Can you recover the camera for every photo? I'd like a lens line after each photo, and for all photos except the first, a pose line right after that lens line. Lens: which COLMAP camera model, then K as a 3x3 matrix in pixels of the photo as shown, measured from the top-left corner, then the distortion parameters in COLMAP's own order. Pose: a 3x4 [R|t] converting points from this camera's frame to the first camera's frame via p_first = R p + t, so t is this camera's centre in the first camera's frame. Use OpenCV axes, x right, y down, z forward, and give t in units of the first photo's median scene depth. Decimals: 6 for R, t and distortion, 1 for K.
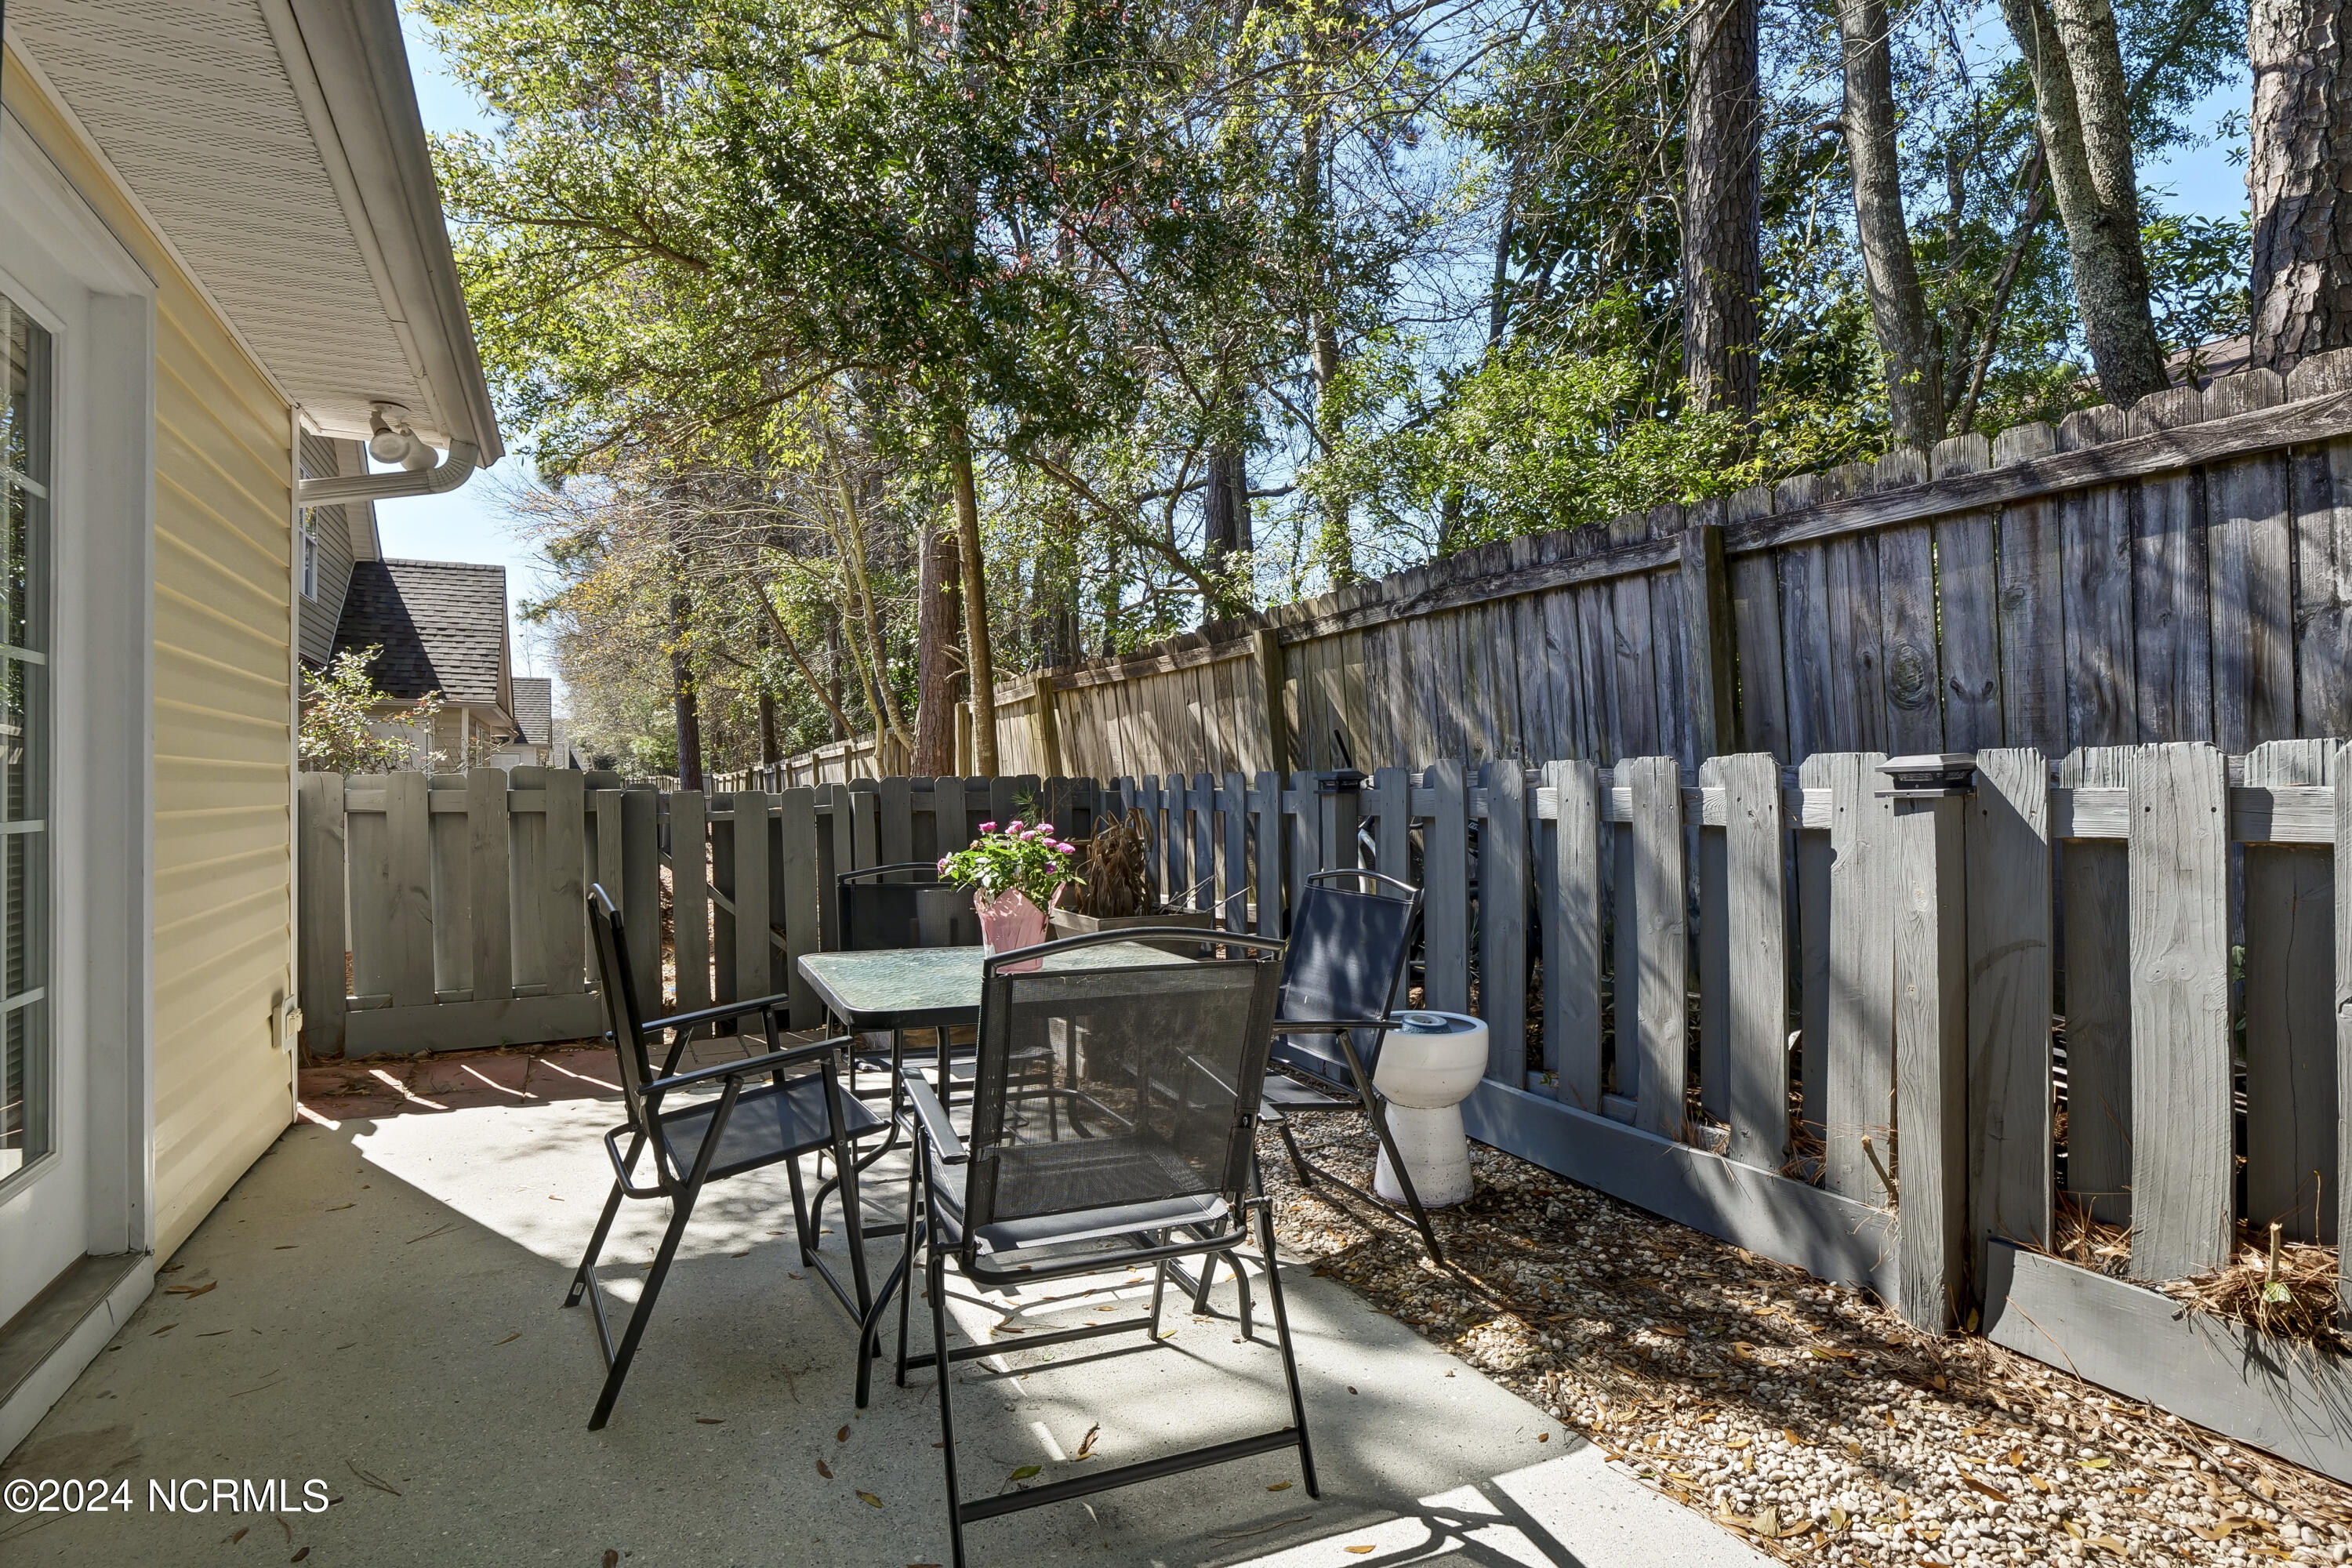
lens RADIAL K [[1186.2, 0, 1171.8], [0, 1186.2, 782.2], [0, 0, 1]] dist [-0.009475, -0.004646]
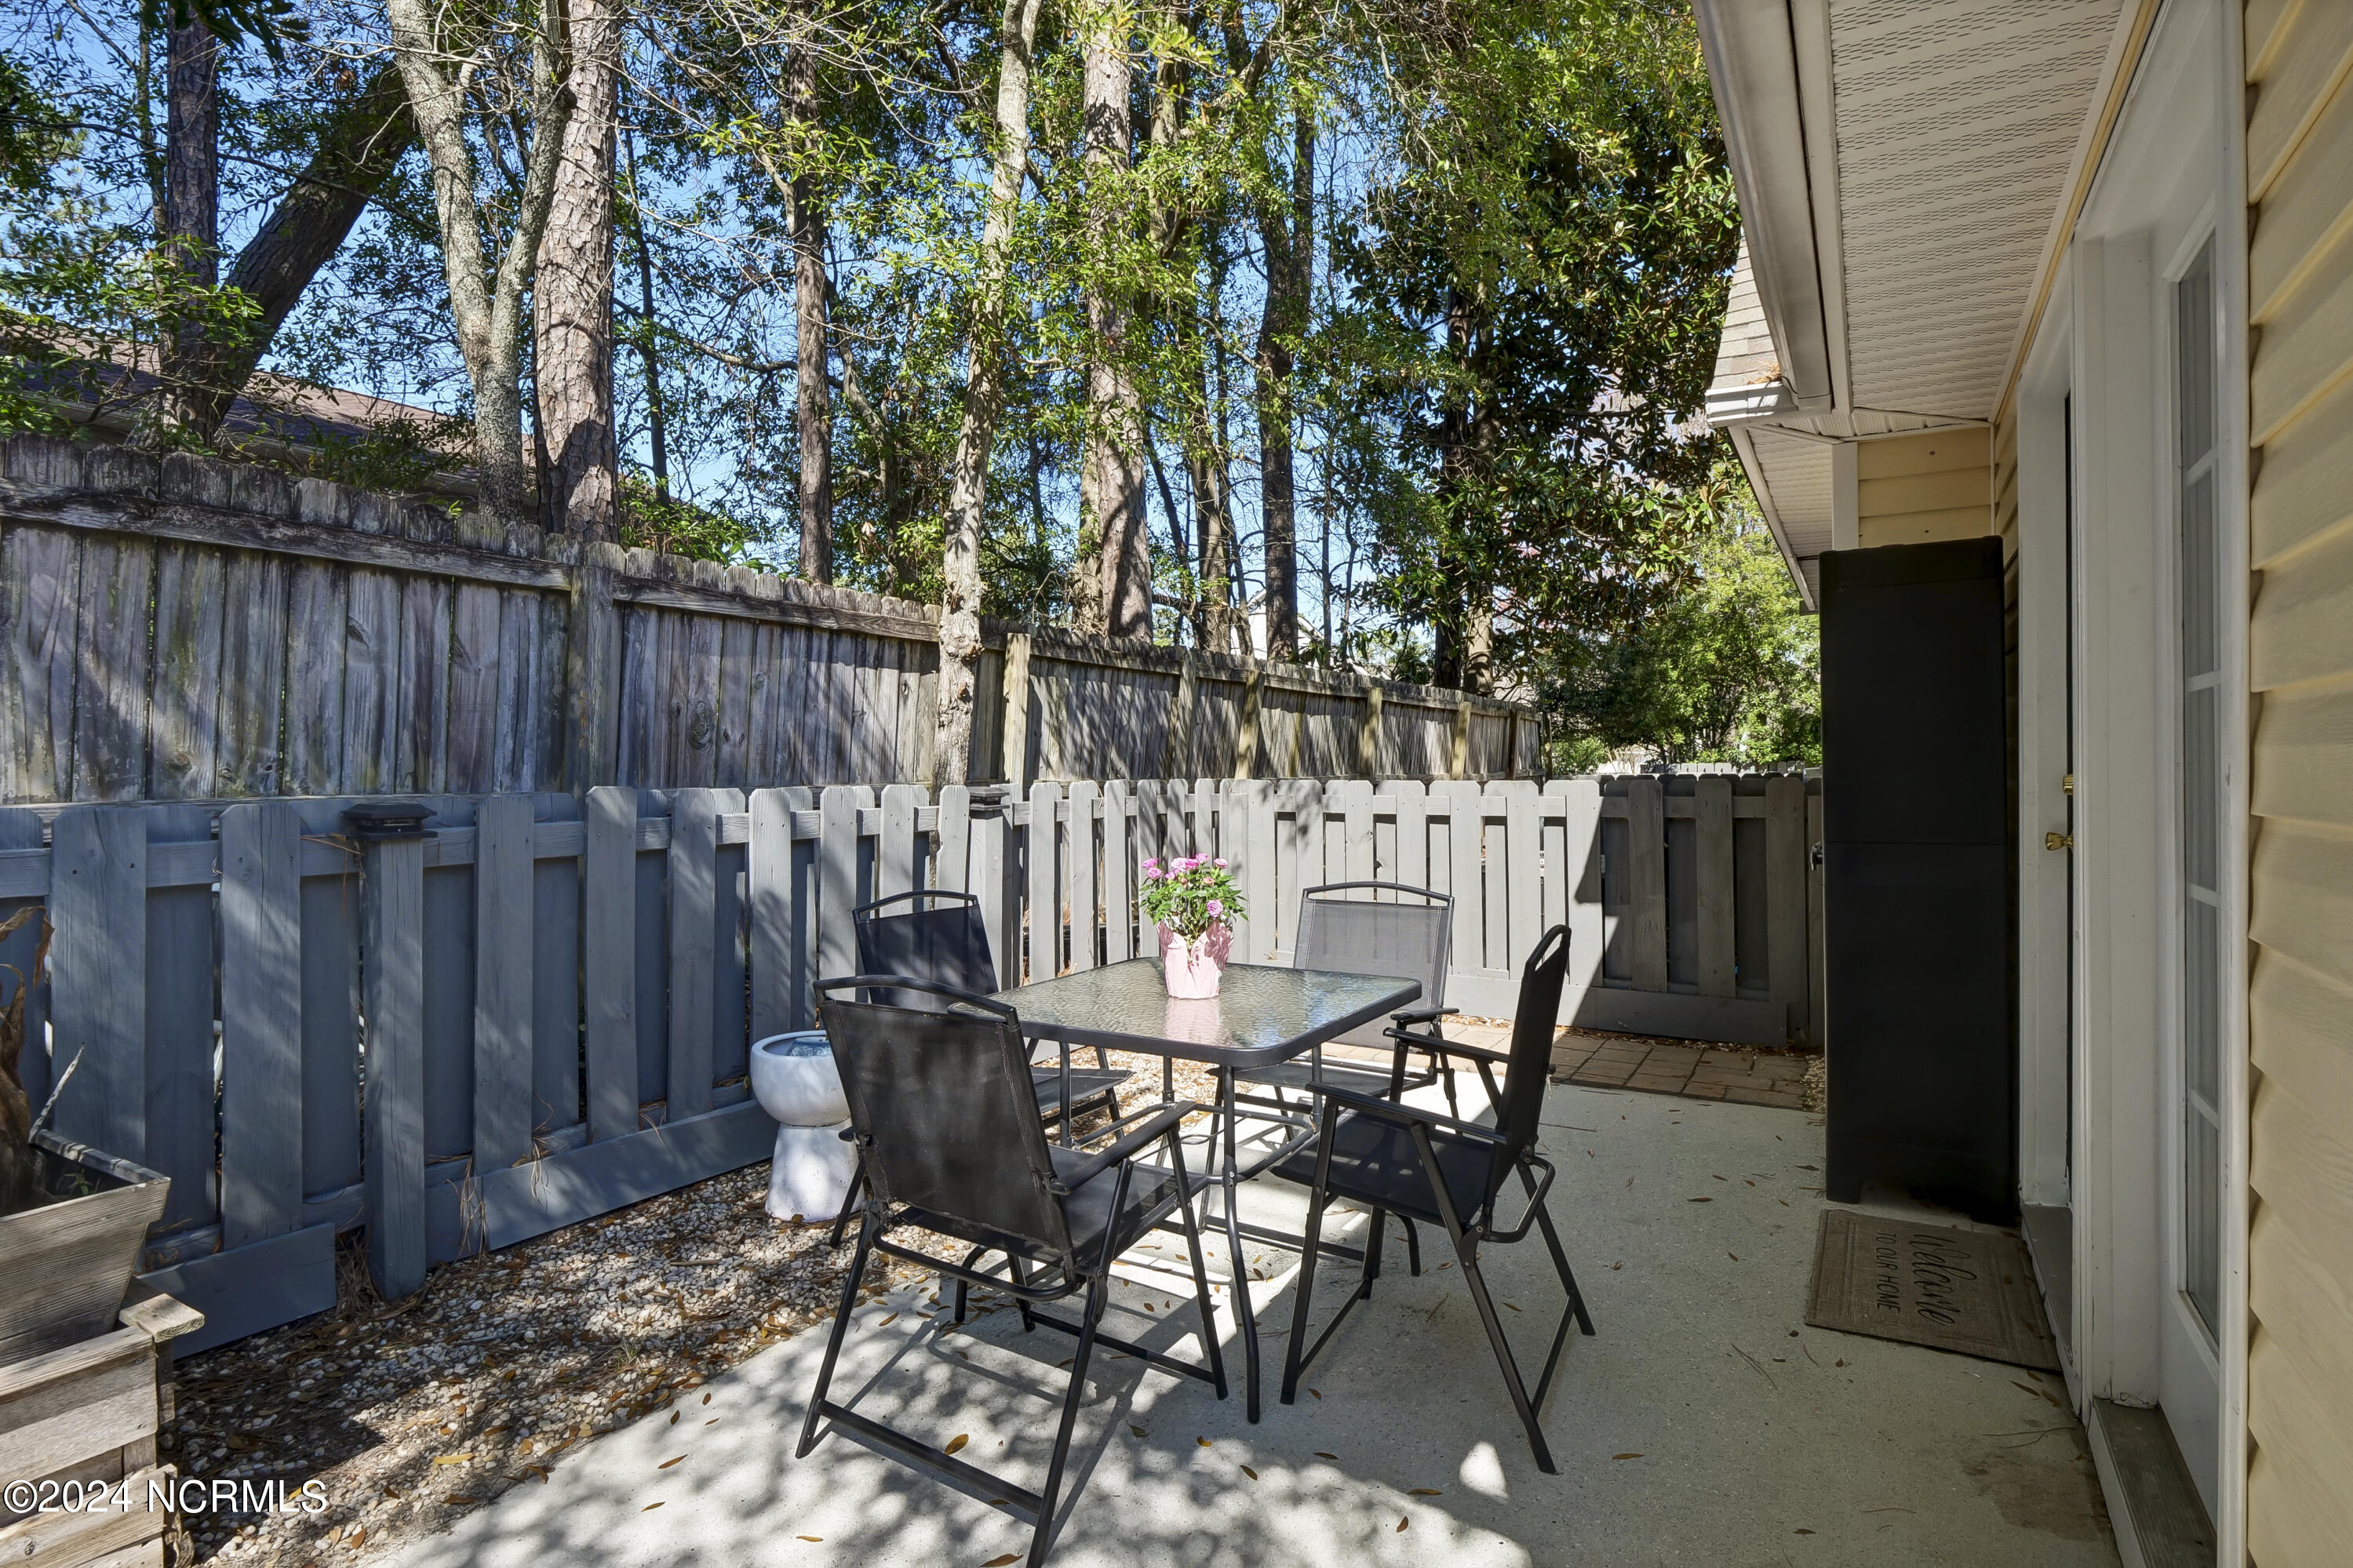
lens RADIAL K [[1186.5, 0, 1168.0], [0, 1186.5, 760.2], [0, 0, 1]] dist [-0.009475, -0.004646]
pose [[-0.553266, 0.009584, 0.832950, -0.836479], [0.001730, 0.999945, -0.010356, -0.034359], [-0.833003, -0.004289, -0.553252, 1.338343]]
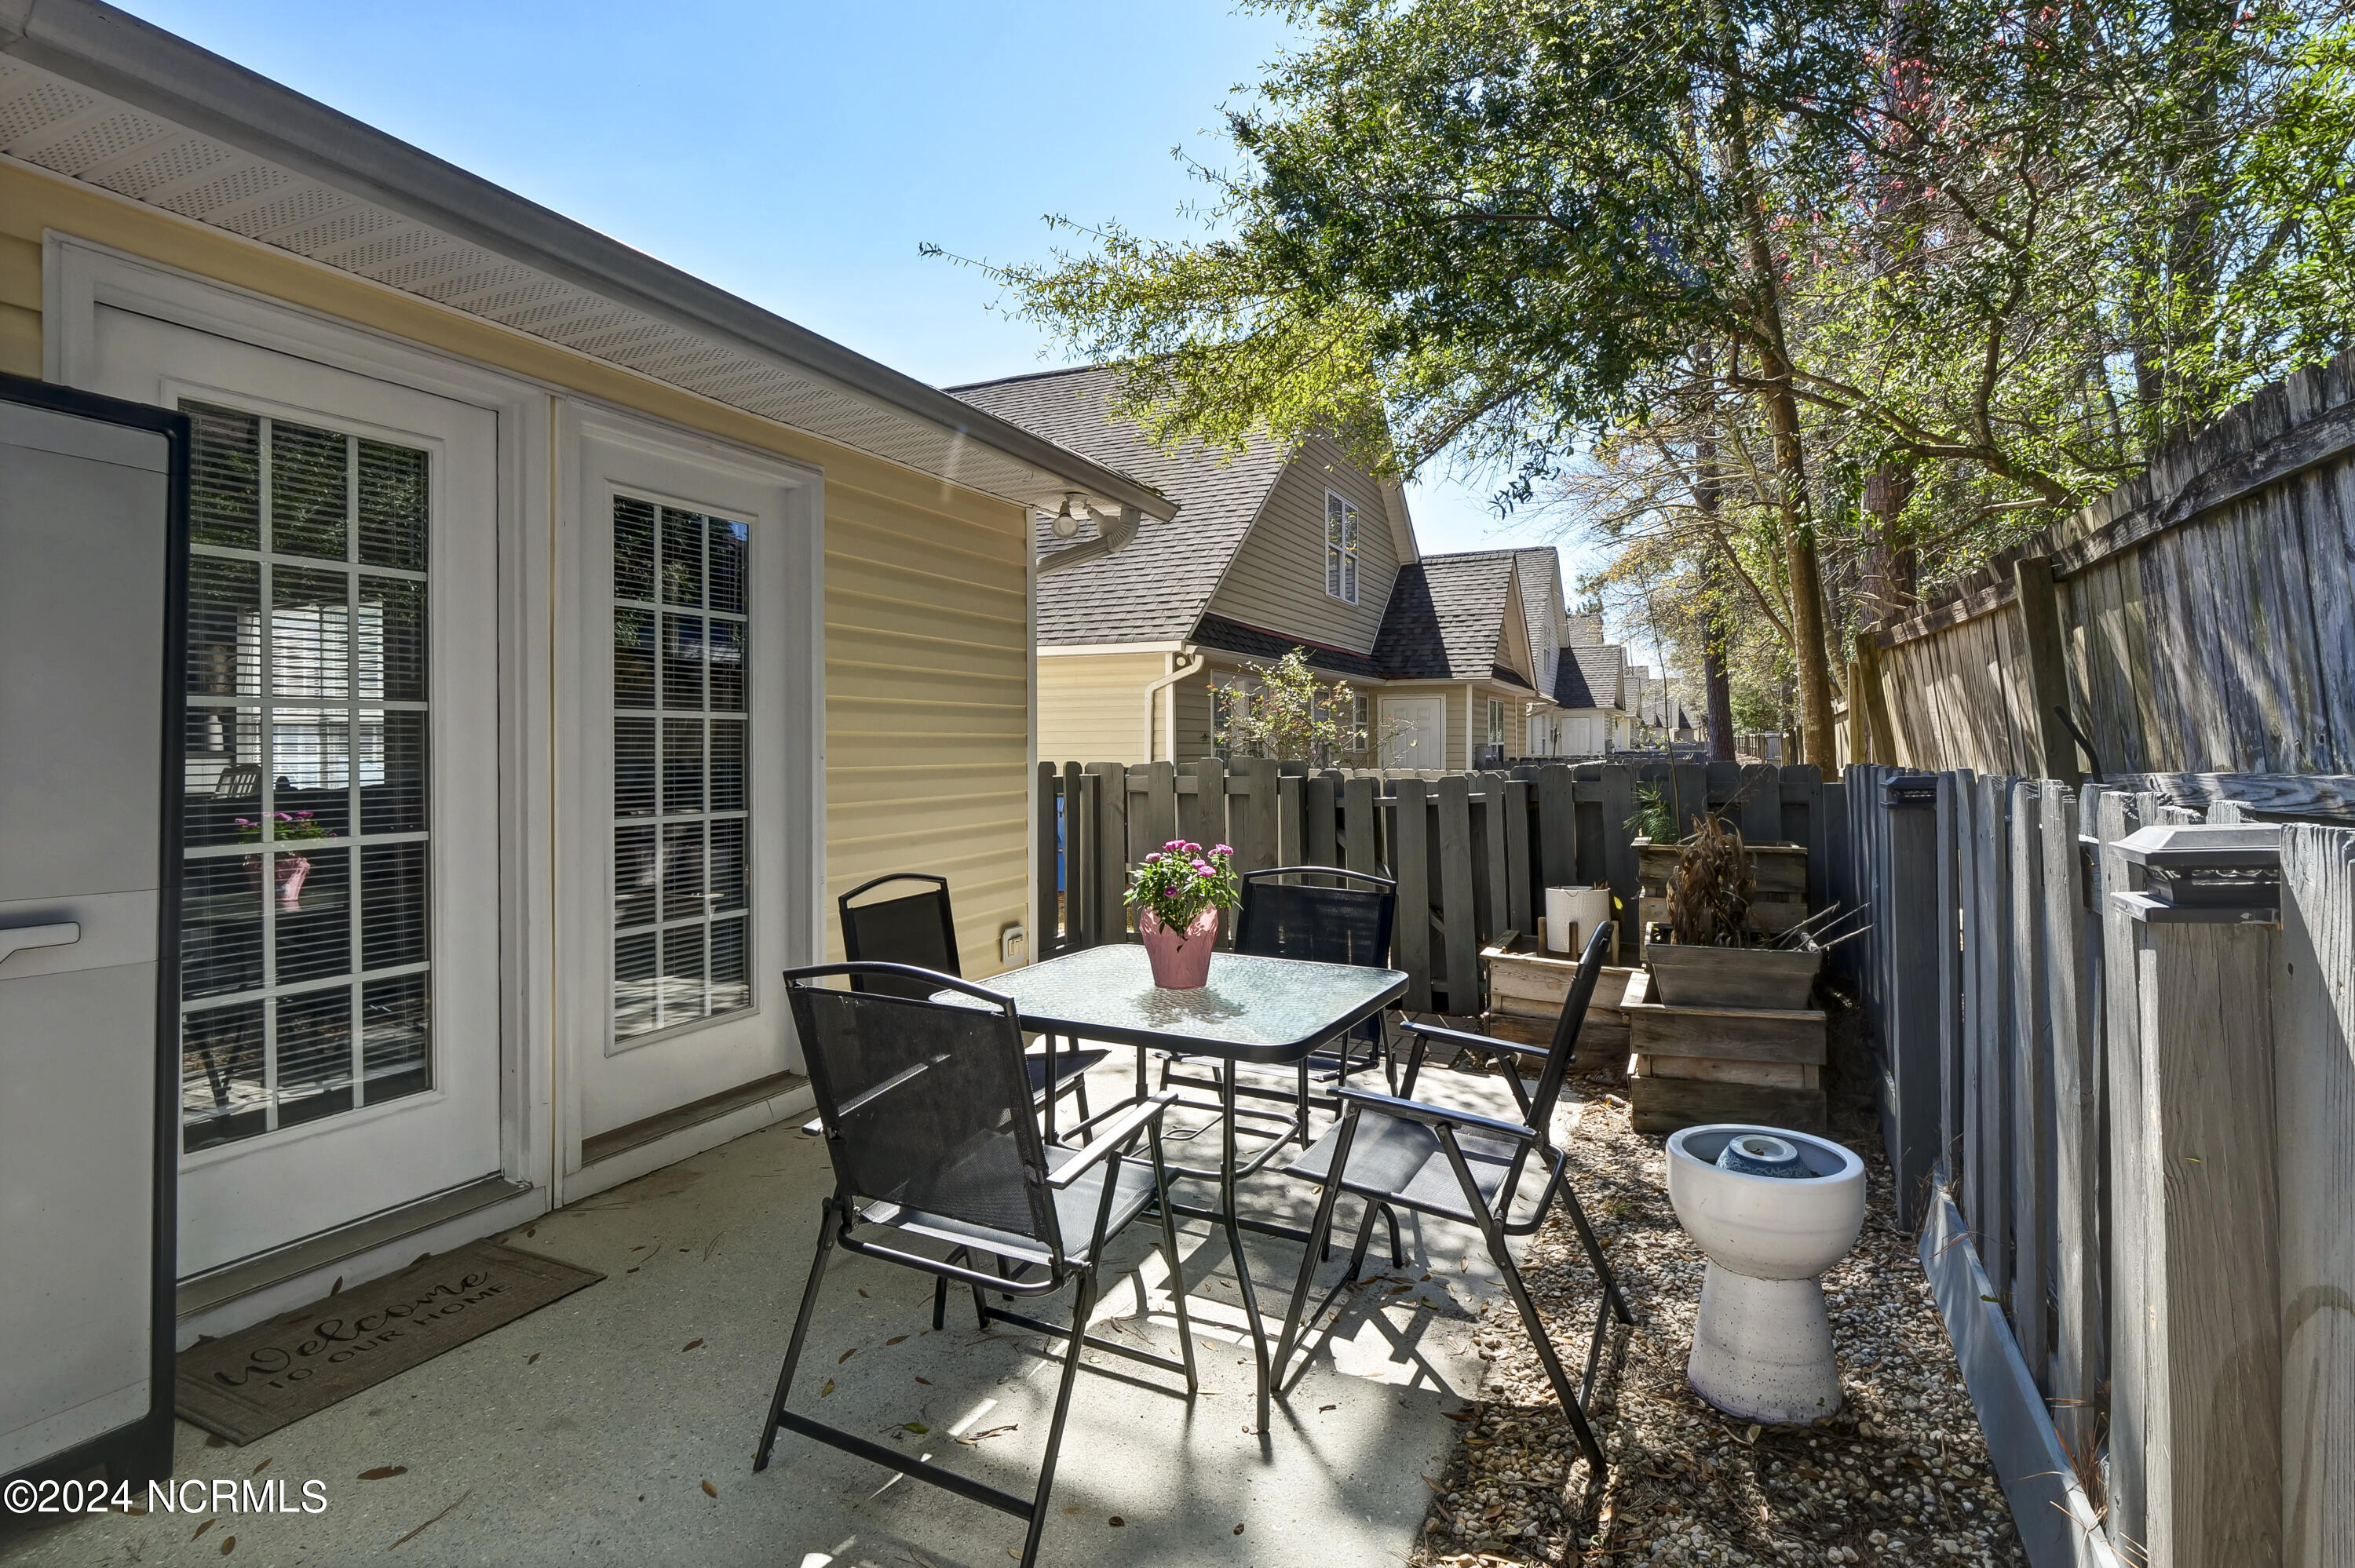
lens RADIAL K [[1187.5, 0, 1152.6], [0, 1187.5, 750.1], [0, 0, 1]] dist [-0.009475, -0.004646]
pose [[0.622260, -0.000018, -0.782811, 0.543964], [0.007375, 0.999956, 0.005839, -0.042382], [0.782776, -0.009407, 0.622232, 0.287862]]
